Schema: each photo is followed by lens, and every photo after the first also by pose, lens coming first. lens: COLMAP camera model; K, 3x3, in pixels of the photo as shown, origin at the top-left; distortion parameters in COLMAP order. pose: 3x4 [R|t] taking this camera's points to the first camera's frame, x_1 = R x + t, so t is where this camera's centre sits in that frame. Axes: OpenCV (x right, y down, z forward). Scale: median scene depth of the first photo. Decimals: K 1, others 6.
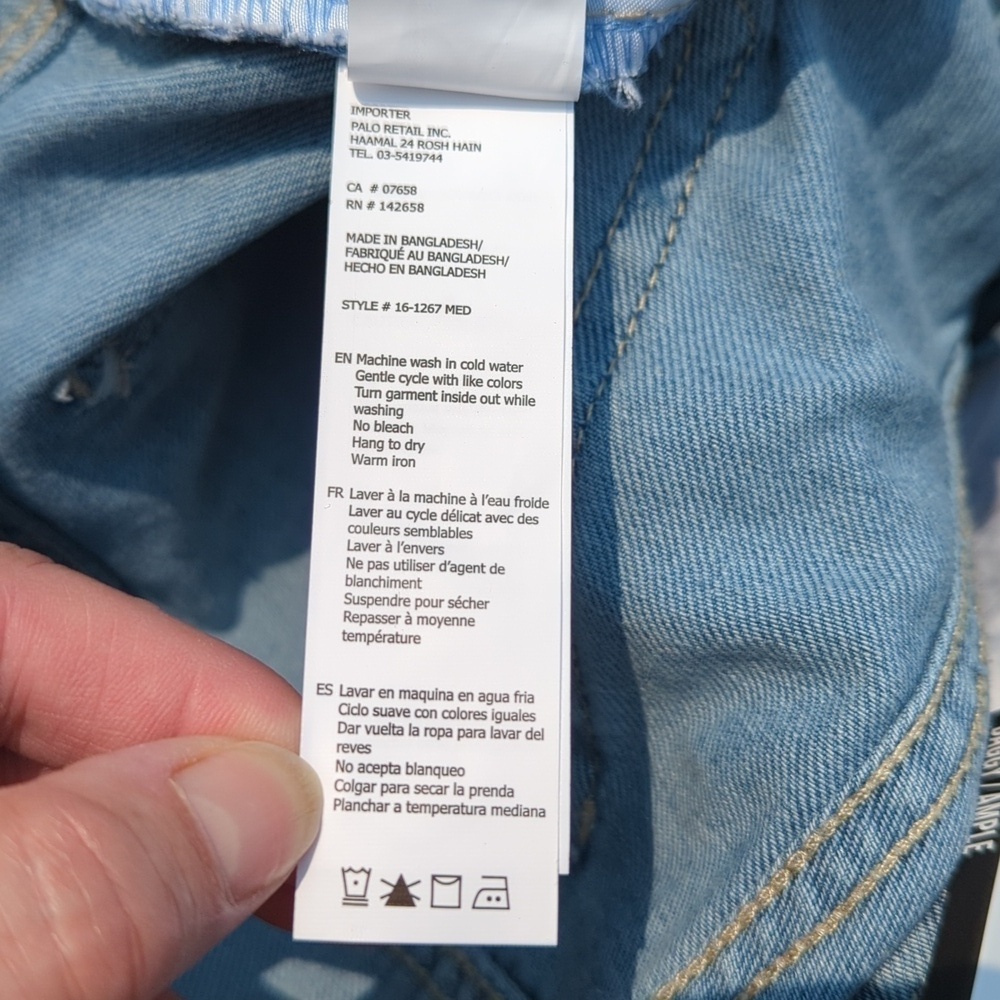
lens RADIAL K [[1612.1, 0, 481.7], [0, 1612.1, 501.5], [0, 0, 1]] dist [0.170403, -0.633026]
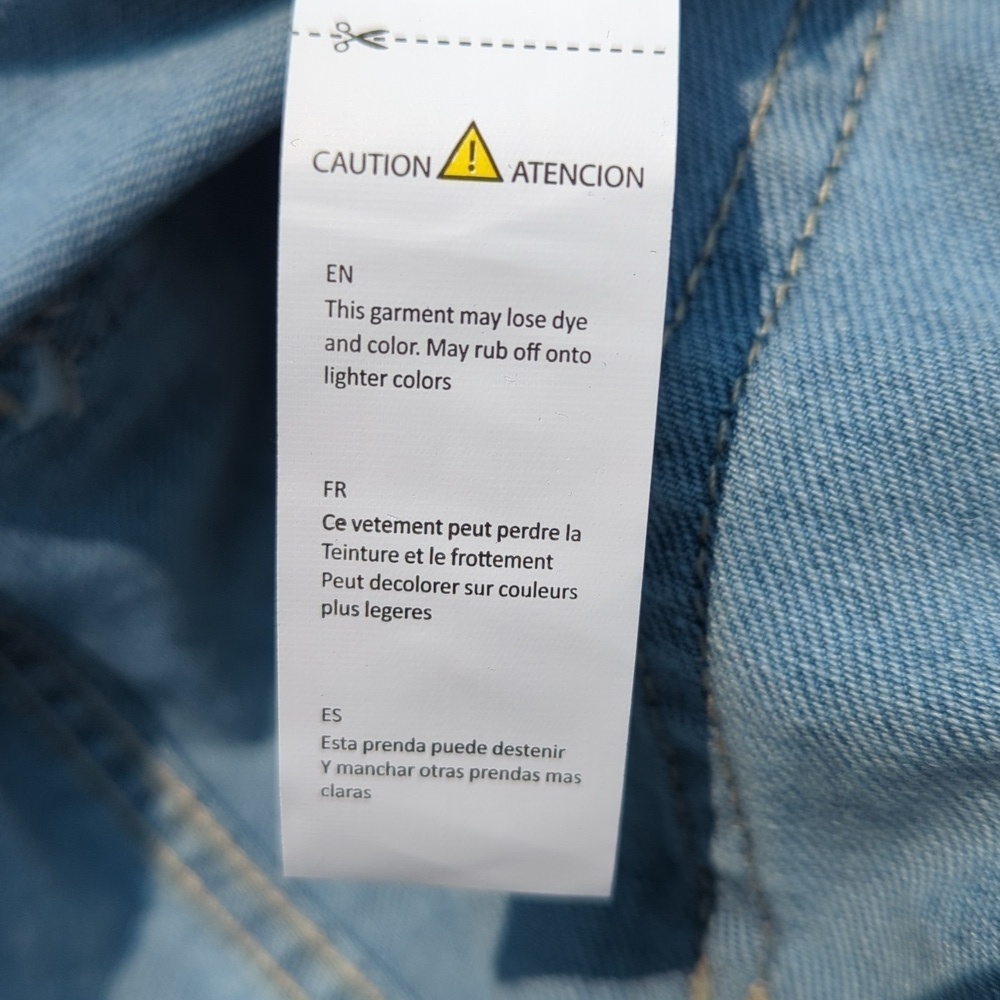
lens RADIAL K [[1593.1, 0, 456.7], [0, 1593.1, 497.9], [0, 0, 1]] dist [-0.053143, -0.088544]
pose [[0.994824, -0.036640, -0.094773, 0.014823], [0.030534, 0.997411, -0.065100, 0.024590], [0.096912, 0.061869, 0.993368, 0.370839]]
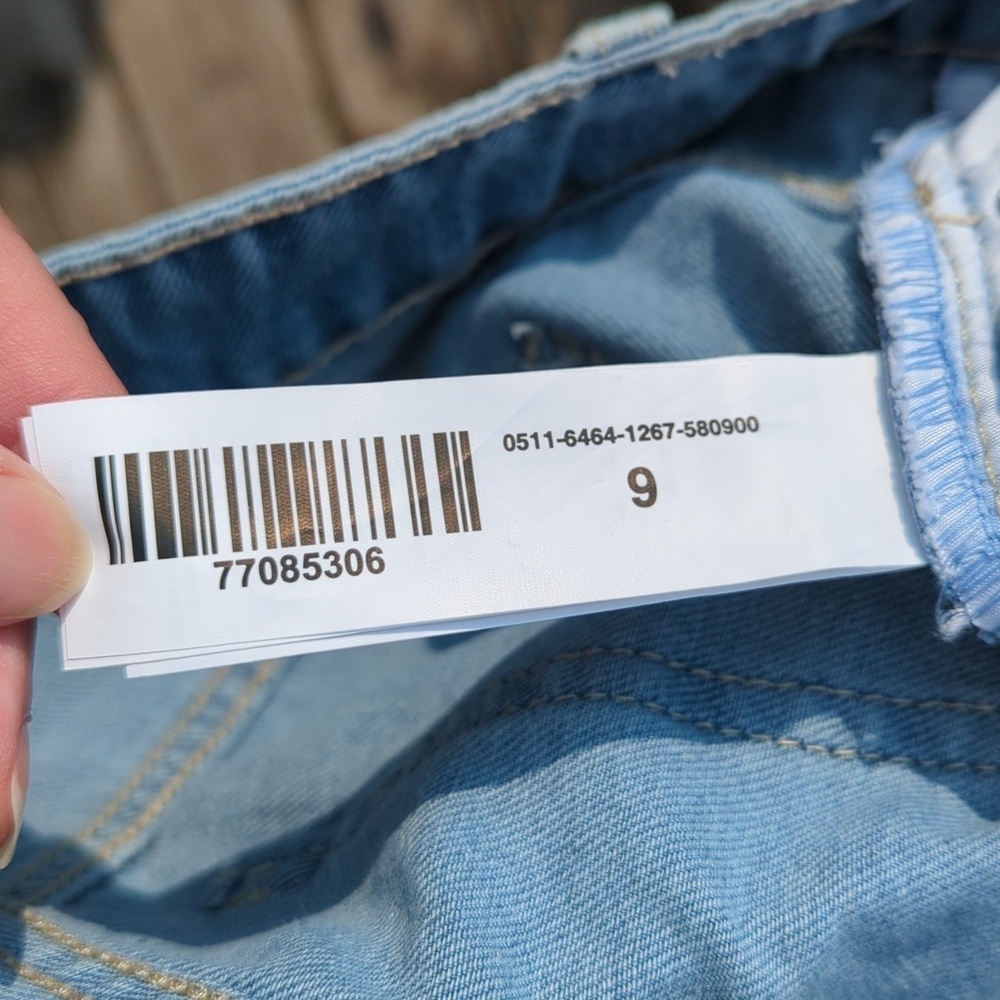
lens RADIAL K [[1612.1, 0, 481.7], [0, 1612.1, 501.5], [0, 0, 1]] dist [0.170403, -0.633026]
pose [[0.230552, 0.846700, -0.479526, 0.413283], [-0.964185, 0.265190, 0.004675, -0.008796], [0.131124, 0.461274, 0.877515, 0.091691]]
